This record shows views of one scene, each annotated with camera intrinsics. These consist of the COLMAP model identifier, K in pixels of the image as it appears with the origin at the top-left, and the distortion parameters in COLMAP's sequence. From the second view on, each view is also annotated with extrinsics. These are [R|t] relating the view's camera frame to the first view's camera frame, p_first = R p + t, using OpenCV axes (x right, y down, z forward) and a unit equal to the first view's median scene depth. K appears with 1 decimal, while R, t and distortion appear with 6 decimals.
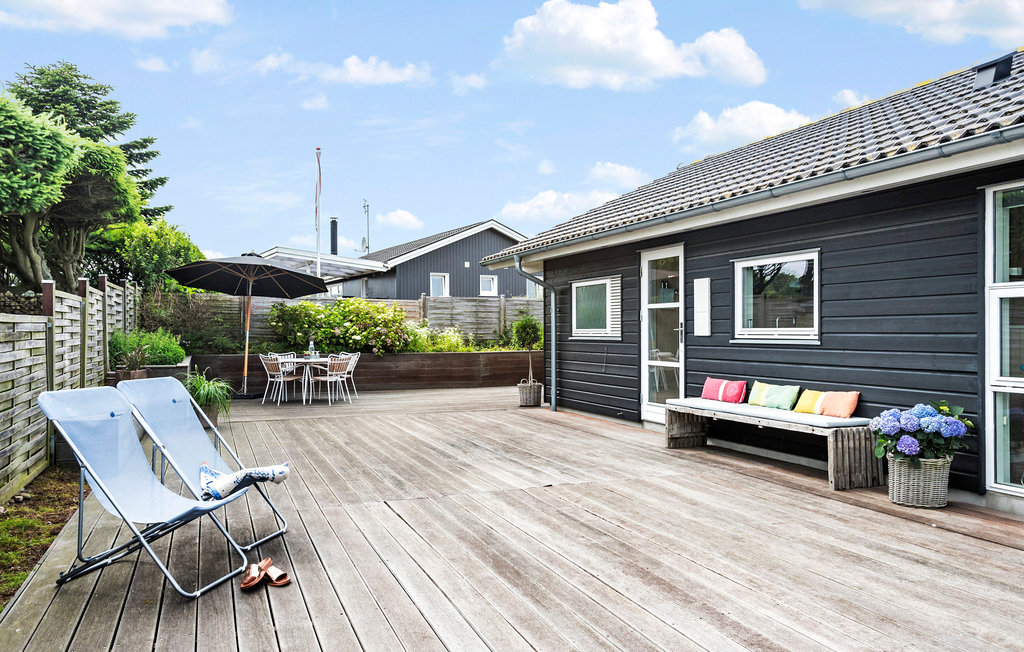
lens RADIAL K [[729.2, 0, 512.0], [0, 729.2, 326.0], [0, 0, 1]] dist [0.029048, 0.001528]
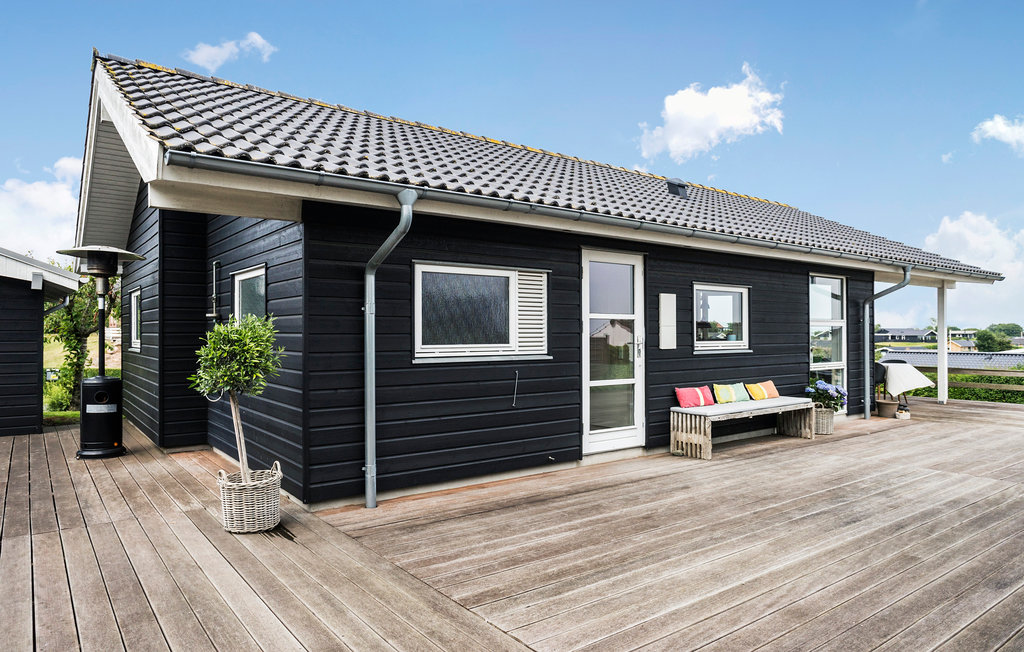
lens RADIAL K [[651.6, 0, 512.0], [0, 651.6, 326.0], [0, 0, 1]] dist [-0.036108, 0.040695]
pose [[-0.248524, 0.014276, 0.968520, -0.570143], [-0.003387, 0.999872, -0.015608, -0.003833], [-0.968620, -0.007159, -0.248444, 1.429712]]
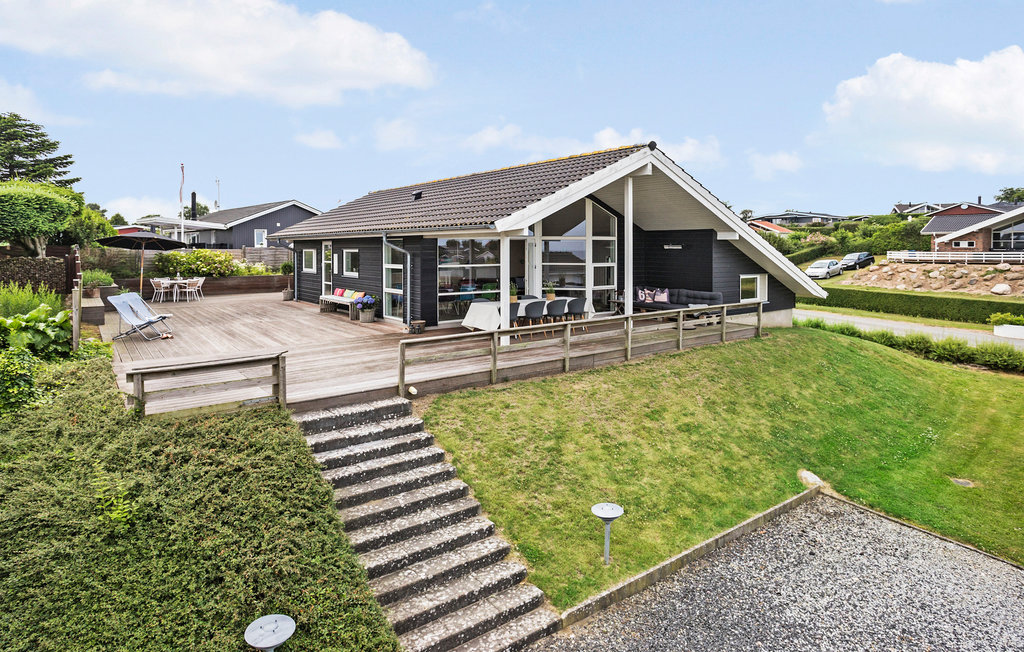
lens RADIAL K [[576.1, 0, 559.1], [0, 576.1, 248.5], [0, 0, 1]] dist [0.000479, 0.028680]
pose [[0.950441, 0.005800, 0.310850, 0.385034], [-0.010360, 0.999862, 0.013019, -0.124196], [-0.310731, -0.015594, 0.950370, -1.430619]]
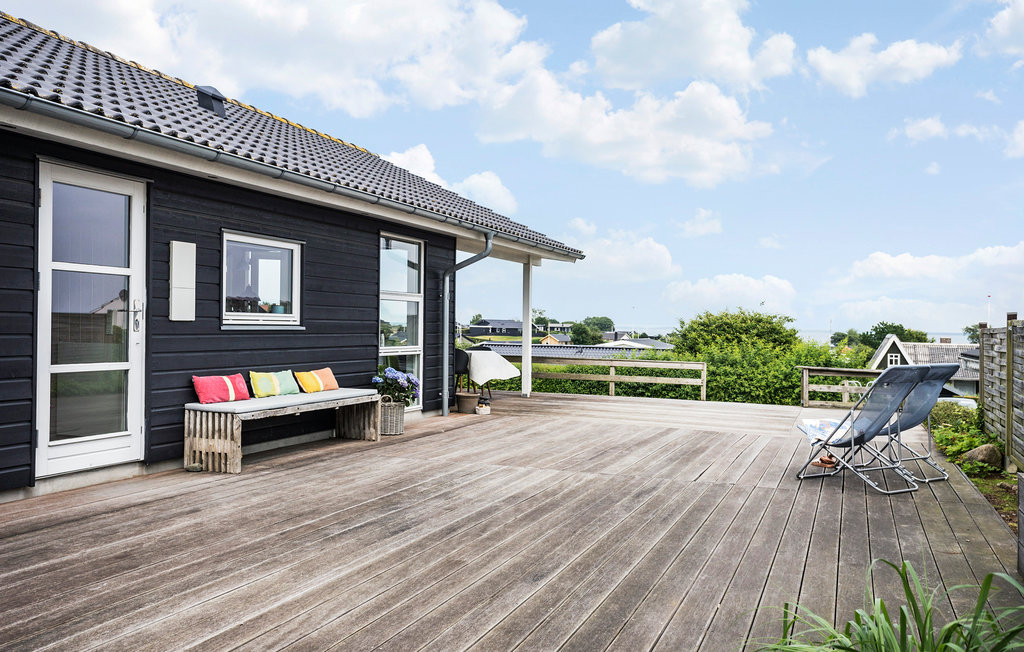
lens RADIAL K [[874.9, 0, 512.0], [0, 874.9, 326.0], [0, 0, 1]] dist [0.006009, 0.018217]
pose [[-0.719140, -0.009313, 0.694802, -0.575356], [-0.019058, 0.999798, -0.006324, 0.017785], [-0.694603, -0.017790, -0.719173, 1.386648]]
